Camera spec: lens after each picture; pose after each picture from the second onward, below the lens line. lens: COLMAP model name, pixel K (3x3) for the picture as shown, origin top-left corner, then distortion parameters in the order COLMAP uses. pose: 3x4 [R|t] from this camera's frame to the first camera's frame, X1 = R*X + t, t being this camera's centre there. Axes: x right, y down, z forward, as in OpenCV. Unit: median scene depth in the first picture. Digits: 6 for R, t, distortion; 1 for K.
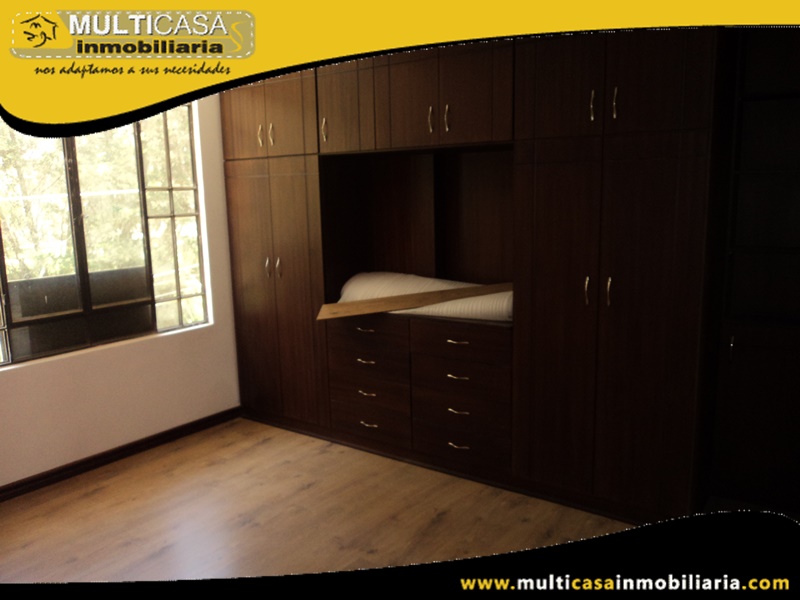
lens RADIAL K [[640.5, 0, 400.0], [0, 640.5, 300.0], [0, 0, 1]] dist [-0.005043, 0.005600]
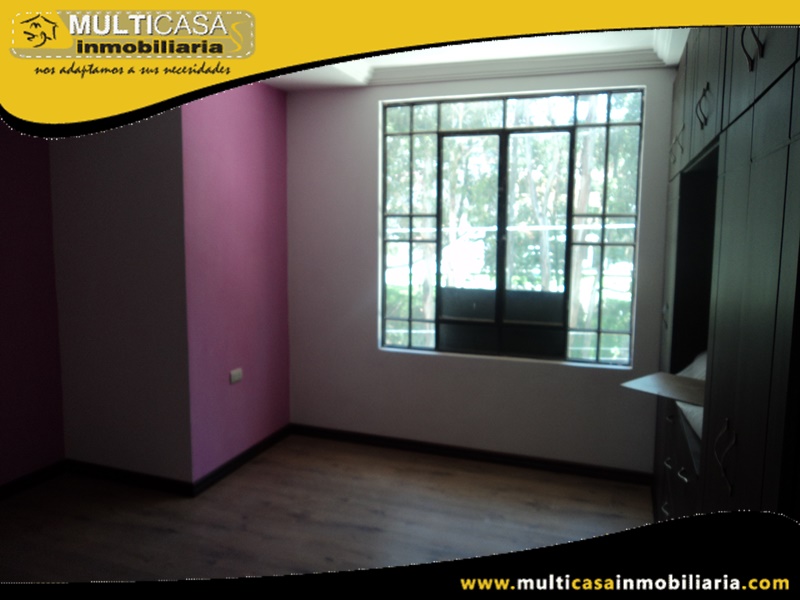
lens RADIAL K [[640.5, 0, 400.0], [0, 640.5, 300.0], [0, 0, 1]] dist [-0.005043, 0.005600]
pose [[0.275878, 0.144880, -0.950211, 0.490567], [-0.173225, 0.979883, 0.099111, -0.097085], [0.945455, 0.137258, 0.295424, 0.472417]]
